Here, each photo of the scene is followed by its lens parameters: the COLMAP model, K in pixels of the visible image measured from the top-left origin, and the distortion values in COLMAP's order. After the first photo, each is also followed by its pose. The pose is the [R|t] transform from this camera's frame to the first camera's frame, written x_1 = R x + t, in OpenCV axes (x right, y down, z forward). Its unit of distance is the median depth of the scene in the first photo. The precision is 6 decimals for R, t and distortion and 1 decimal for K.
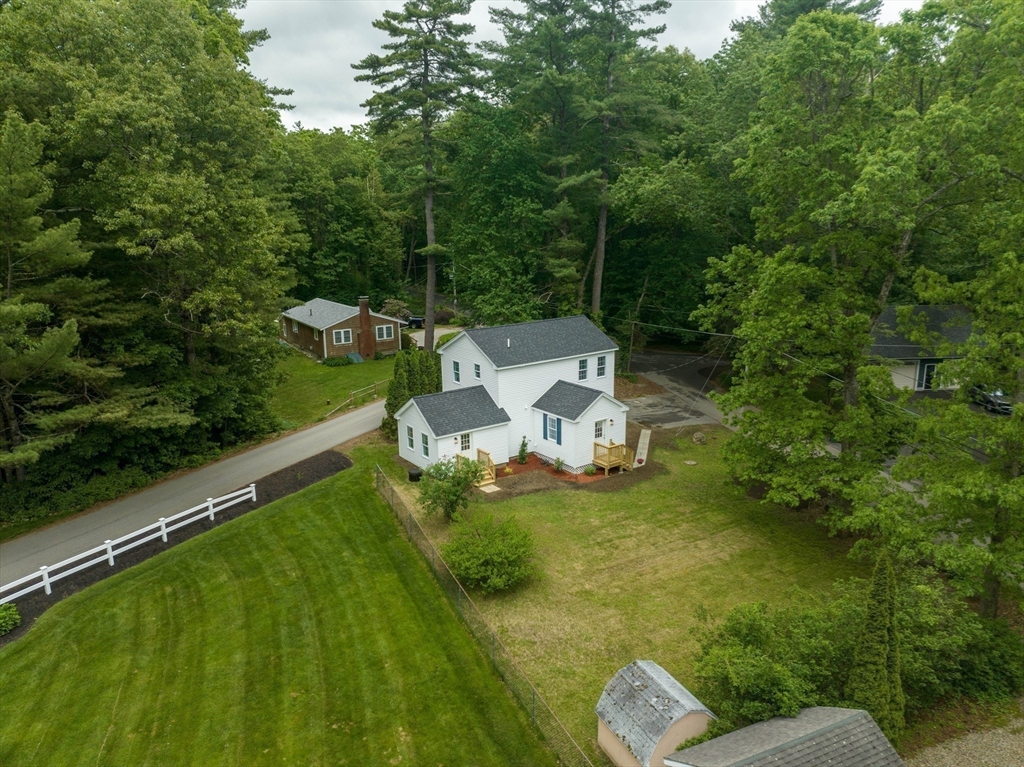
lens RADIAL K [[717.9, 0, 518.8], [0, 717.9, 381.6], [0, 0, 1]] dist [-0.041277, 0.002641]
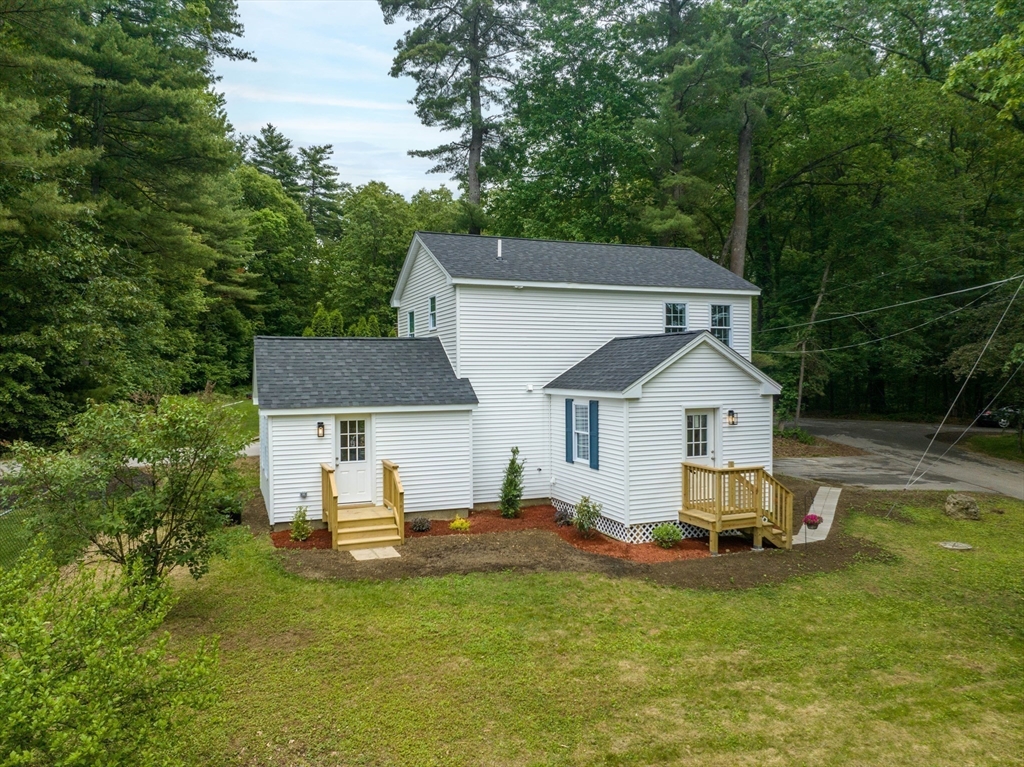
lens RADIAL K [[717.9, 0, 518.8], [0, 717.9, 381.6], [0, 0, 1]] dist [-0.041277, 0.002641]
pose [[0.971052, 0.010198, -0.238652, 0.111446], [-0.060726, 0.976803, -0.205347, 0.126581], [0.231022, 0.213895, 0.949146, 0.612891]]
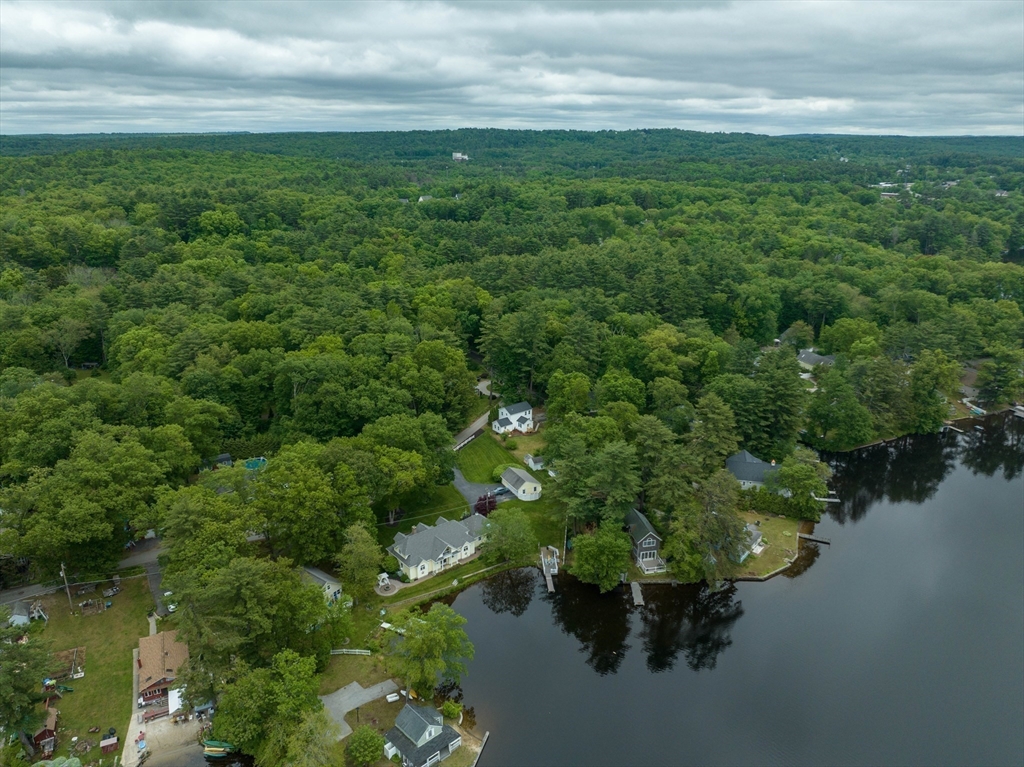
lens RADIAL K [[717.9, 0, 518.8], [0, 717.9, 381.6], [0, 0, 1]] dist [-0.041277, 0.002641]
pose [[0.999177, 0.003274, 0.040438, -0.199248], [-0.007236, 0.995137, 0.098231, -0.861101], [-0.039920, -0.098443, 0.994342, -4.766318]]
